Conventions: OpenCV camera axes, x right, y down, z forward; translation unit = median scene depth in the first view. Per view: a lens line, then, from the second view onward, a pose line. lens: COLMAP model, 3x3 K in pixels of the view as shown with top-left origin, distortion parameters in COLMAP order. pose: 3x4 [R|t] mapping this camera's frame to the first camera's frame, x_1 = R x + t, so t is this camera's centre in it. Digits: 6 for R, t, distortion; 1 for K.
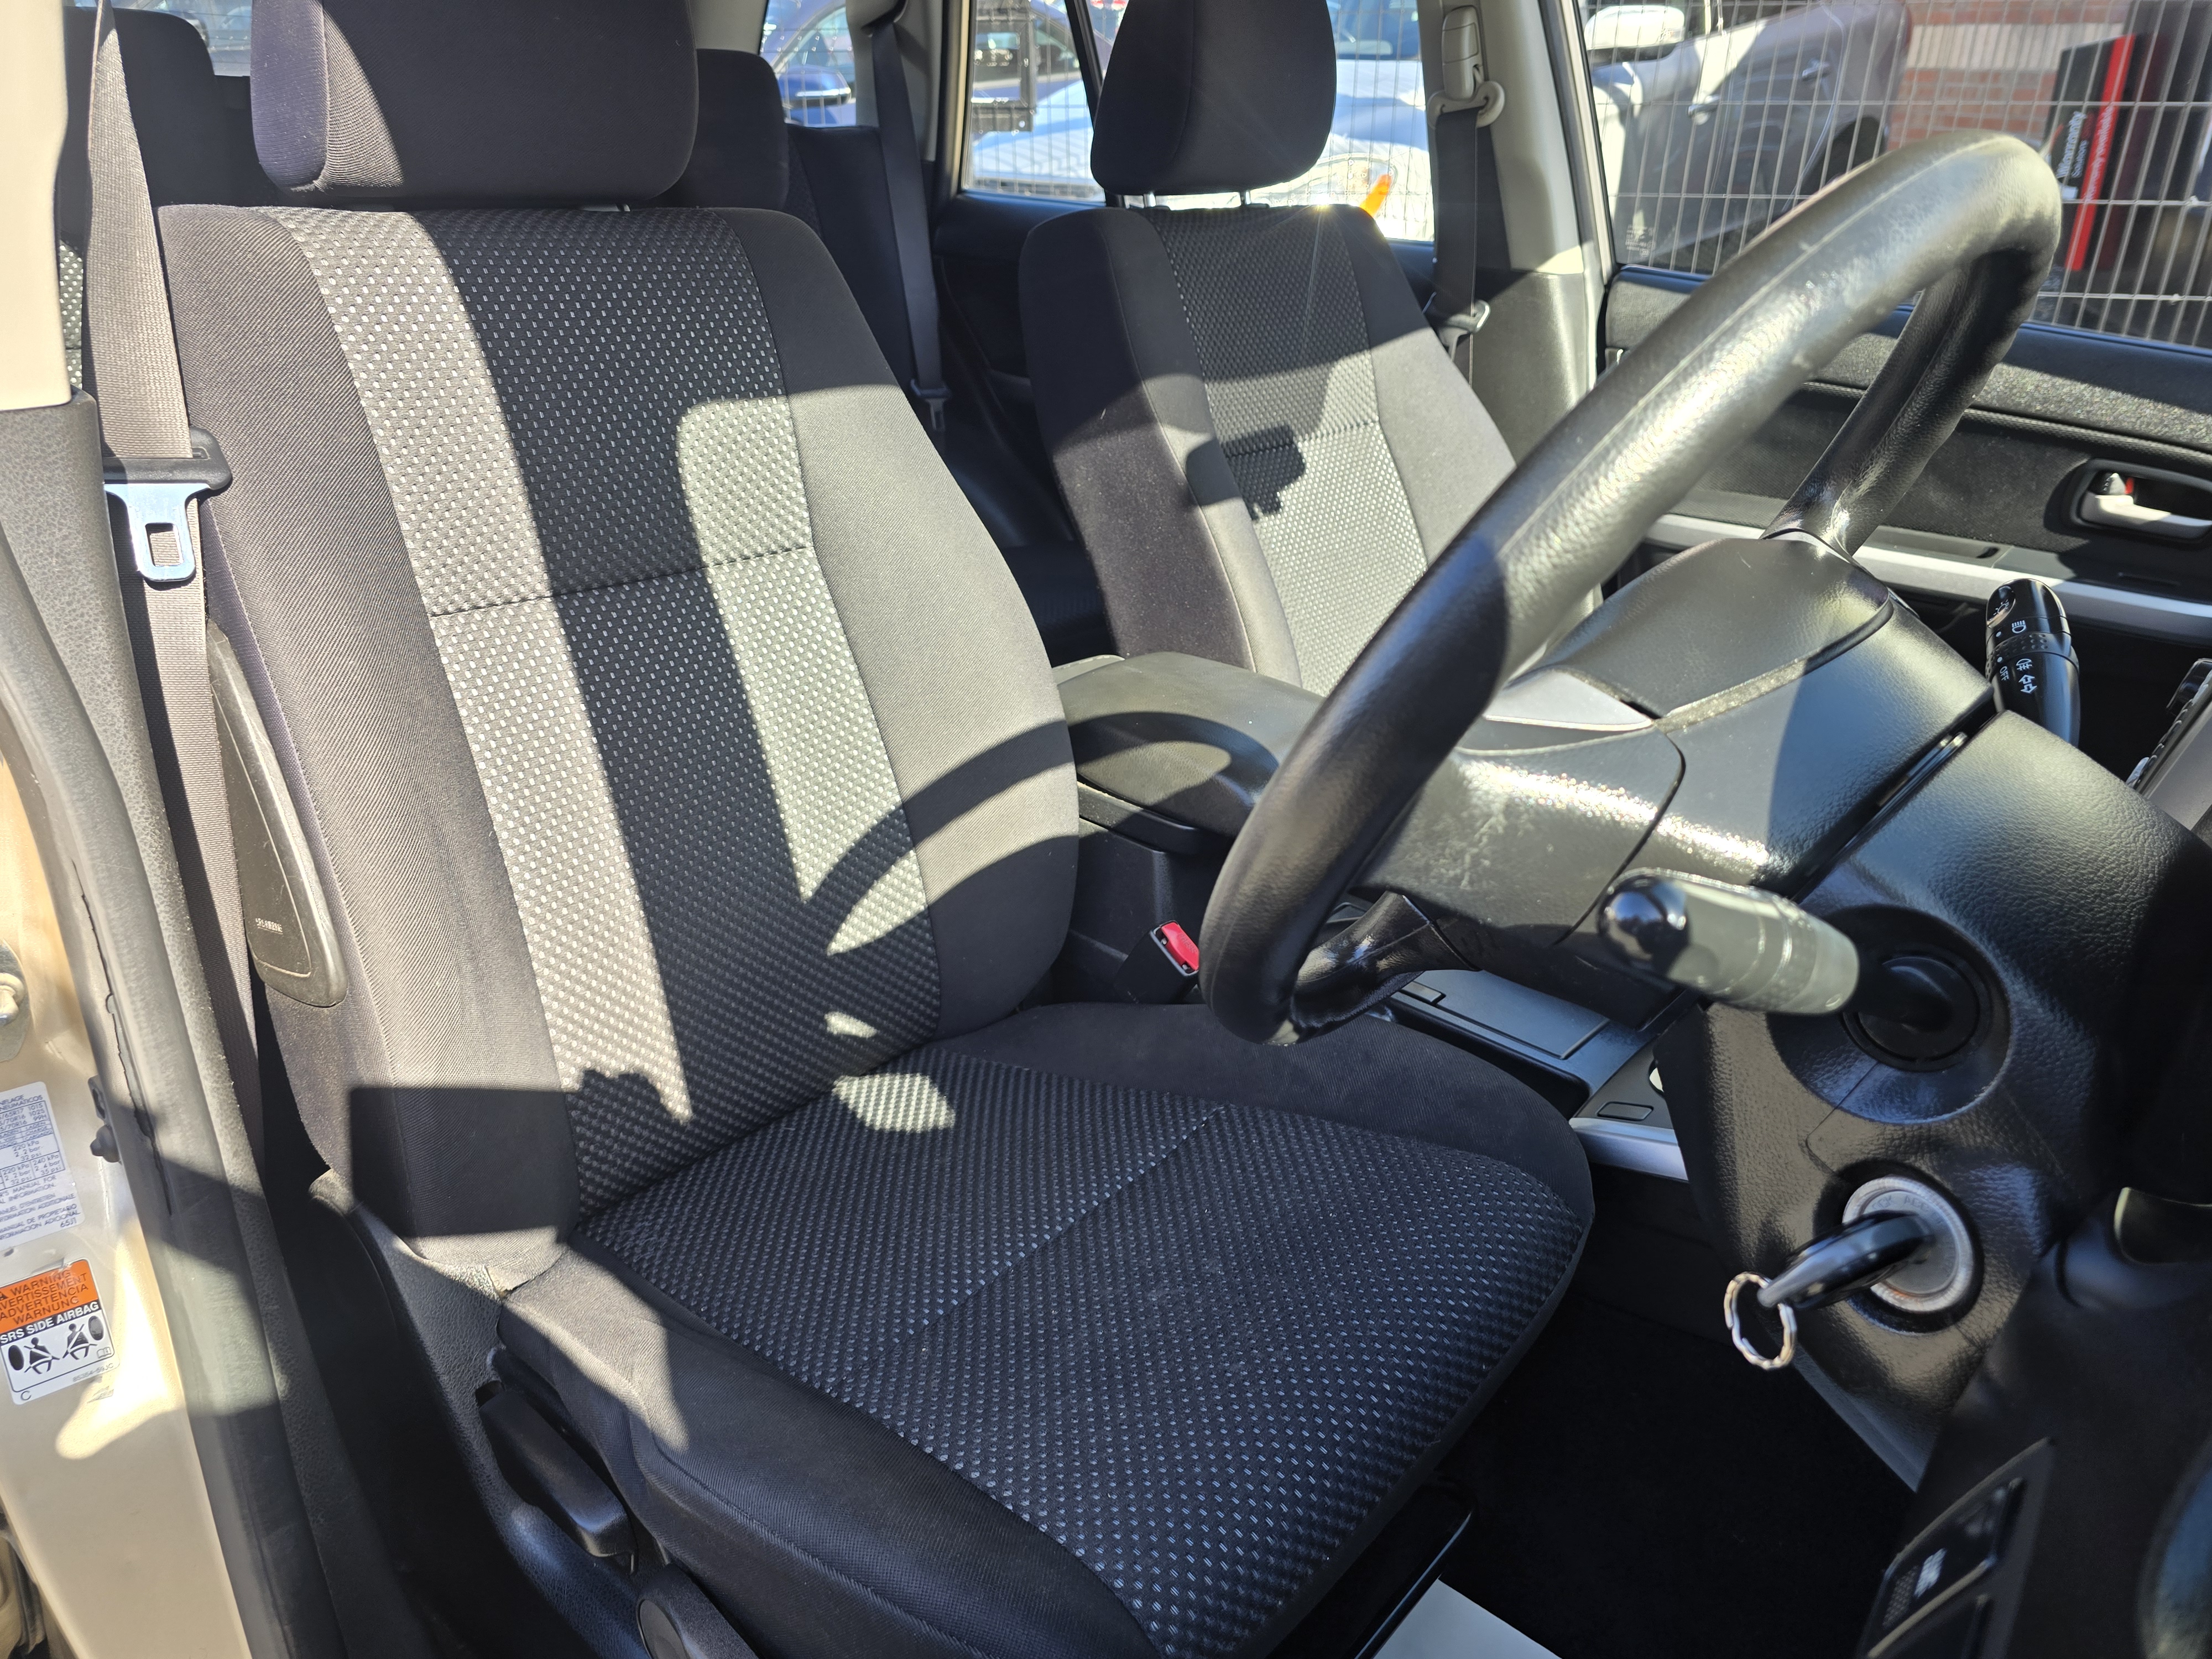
lens RADIAL K [[1452.0, 0, 1073.0], [0, 1452.0, 841.1], [0, 0, 1]] dist [0.071444, -0.075149]
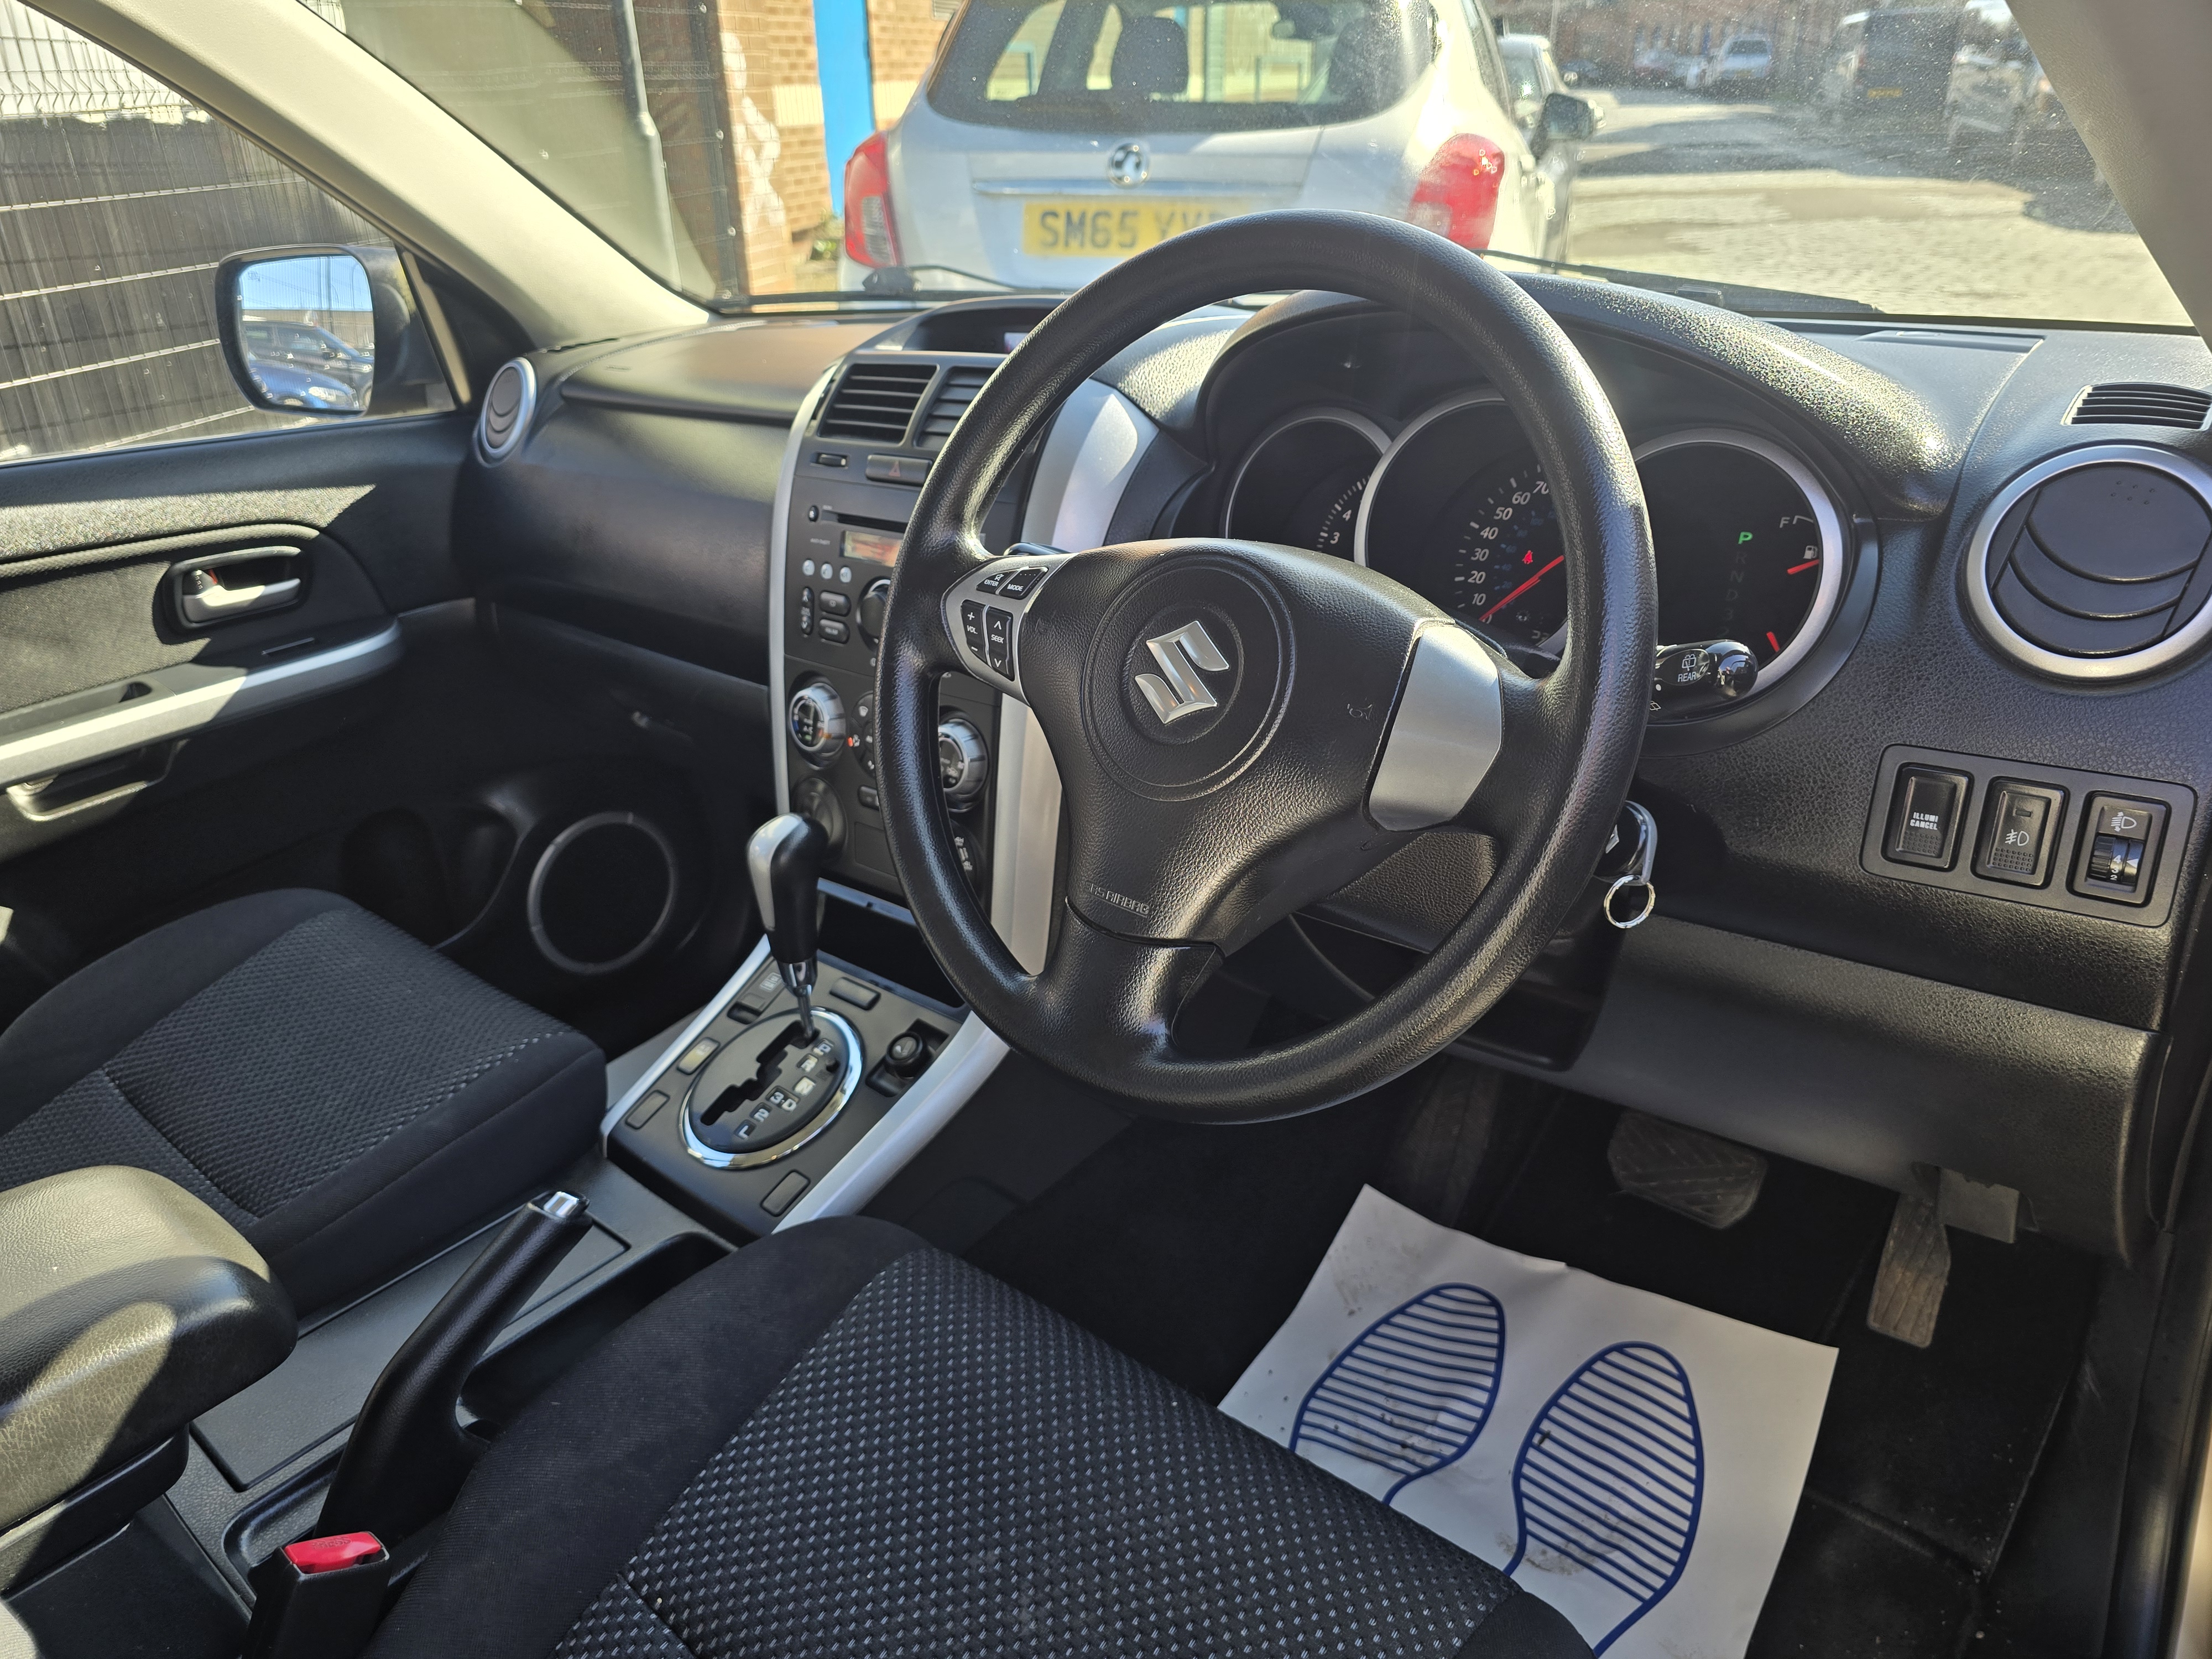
lens RADIAL K [[1499.4, 0, 1106.0], [0, 1499.4, 829.5], [0, 0, 1]] dist [0.065527, -0.079553]
pose [[-0.010666, -0.438859, 0.898493, -0.302502], [0.499405, 0.776118, 0.385014, -0.203318], [-0.866303, 0.452818, 0.210891, 0.331980]]
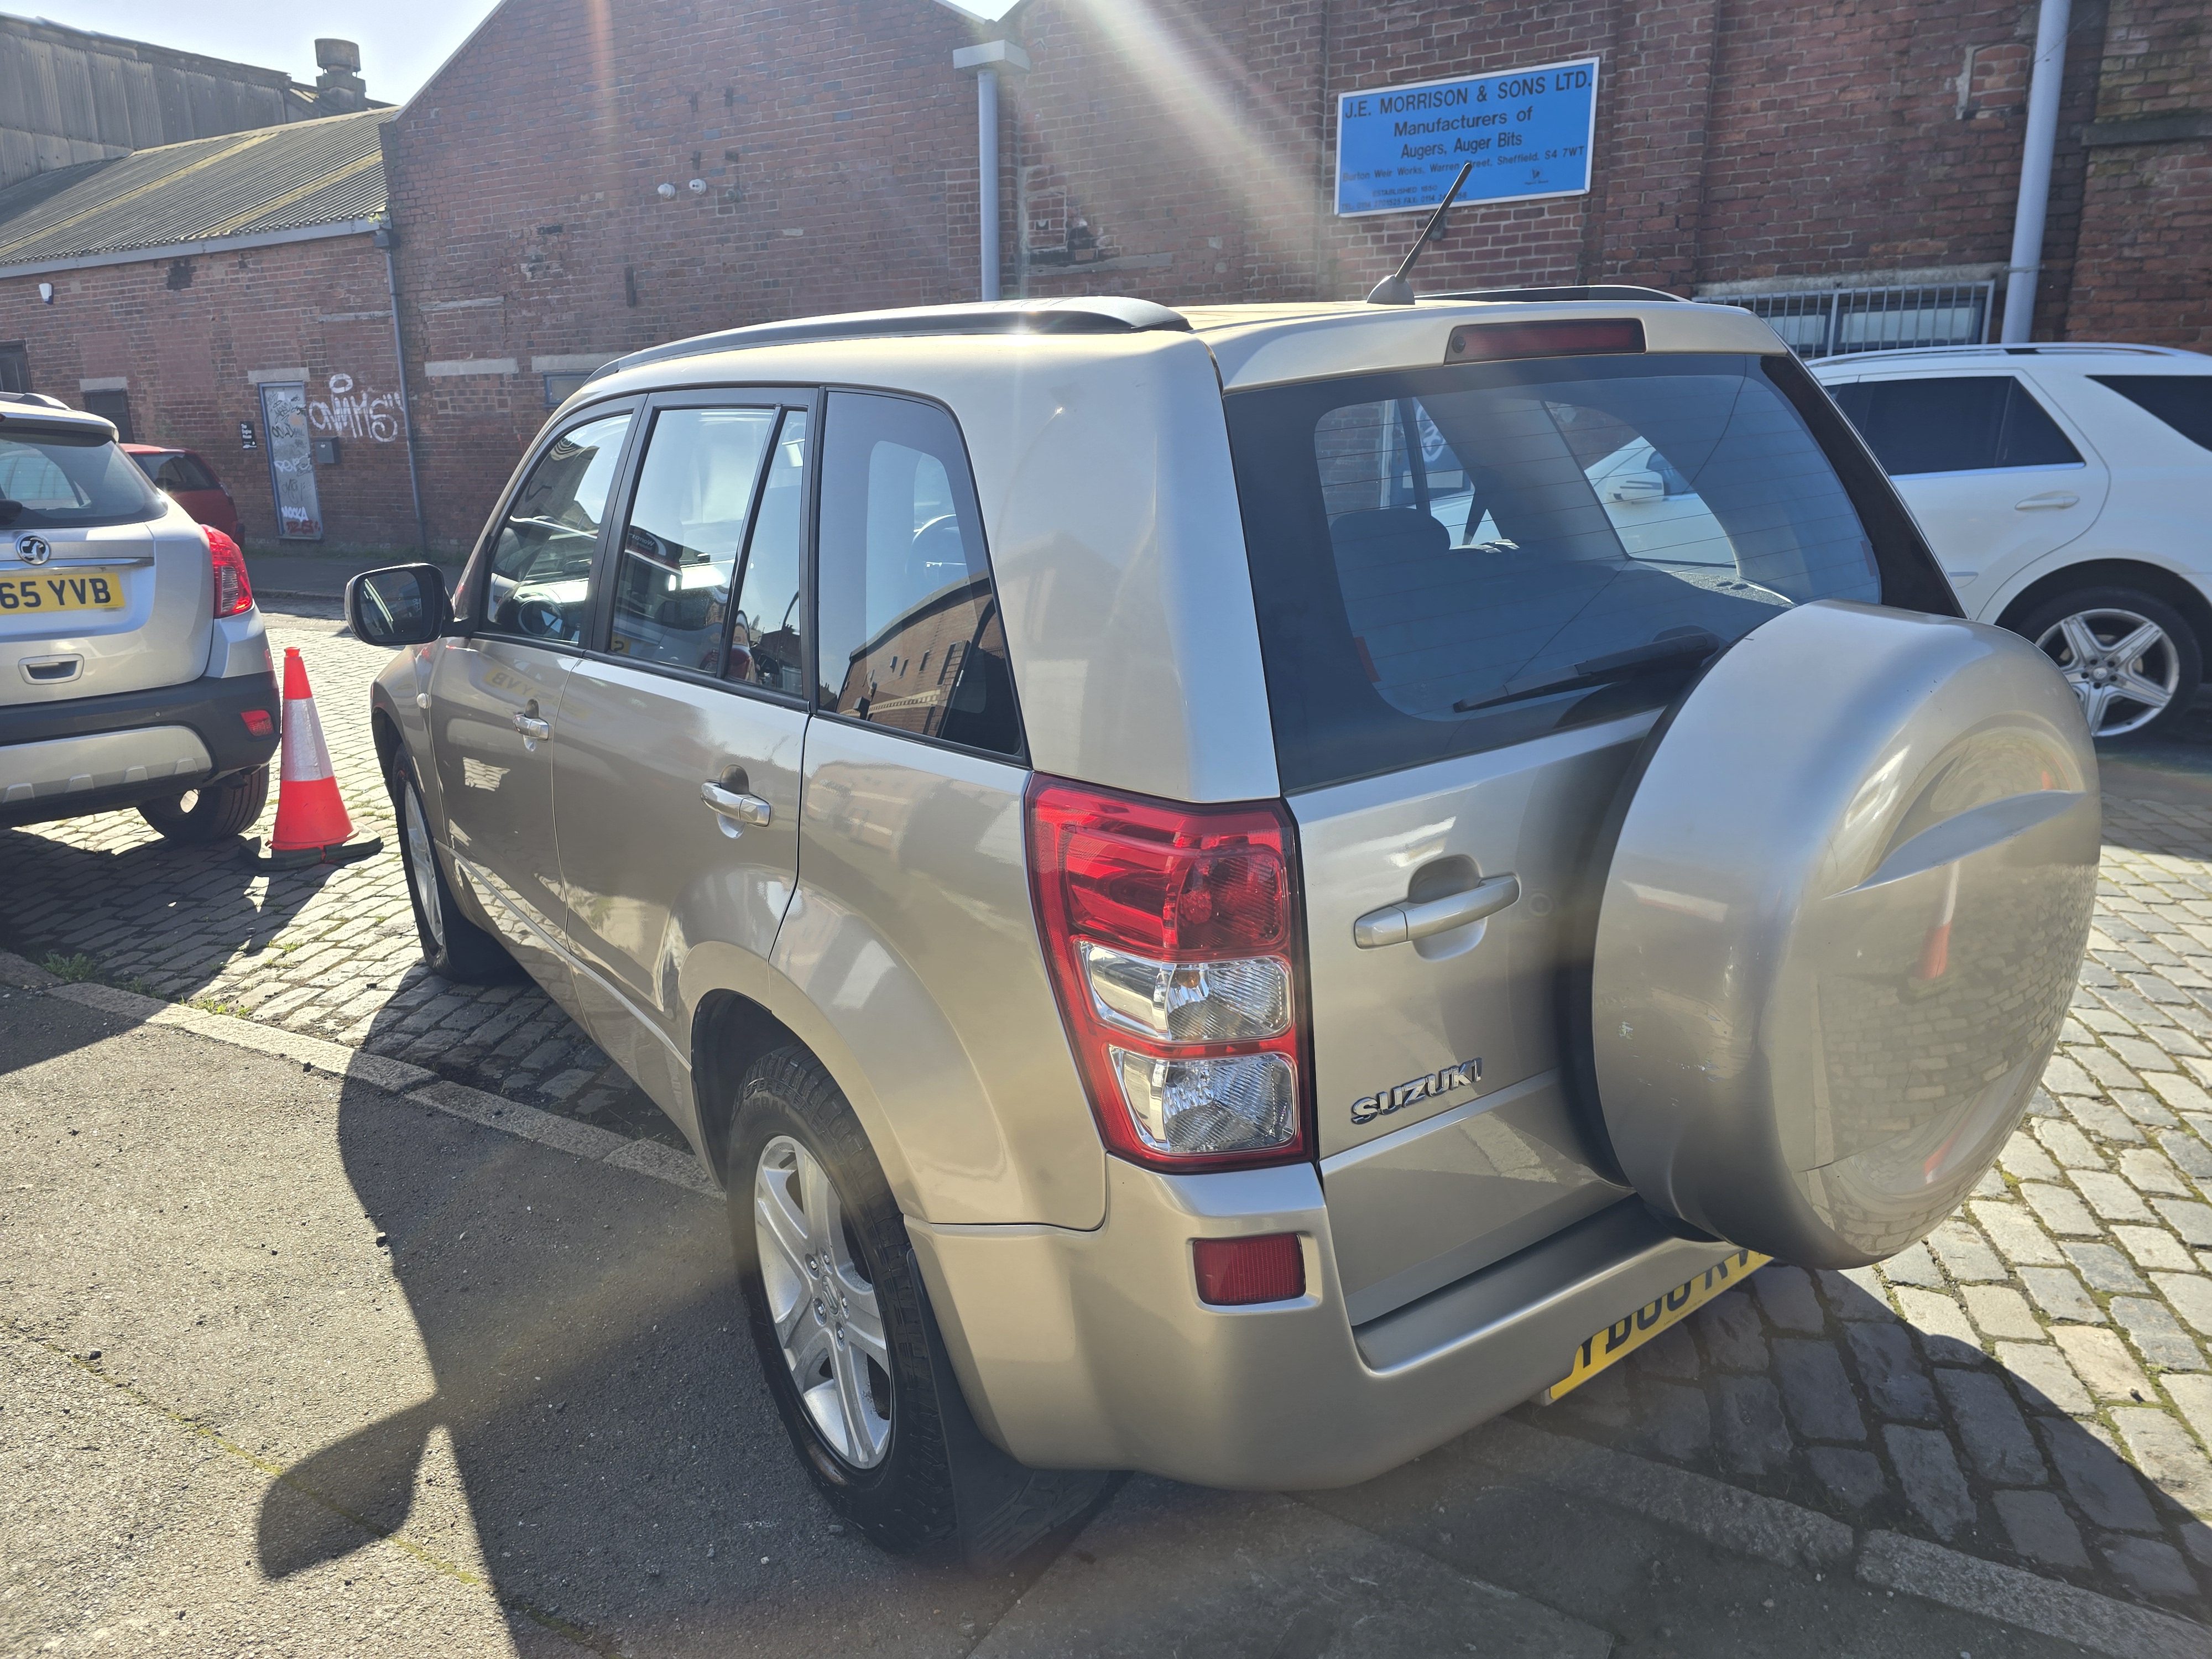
lens RADIAL K [[1499.4, 0, 1106.0], [0, 1499.4, 829.5], [0, 0, 1]] dist [0.065527, -0.079553]
pose [[-0.969307, -0.056005, 0.239389, -0.781395], [0.118868, 0.745574, 0.655735, -1.537120], [-0.215207, 0.664065, -0.716033, 2.637317]]
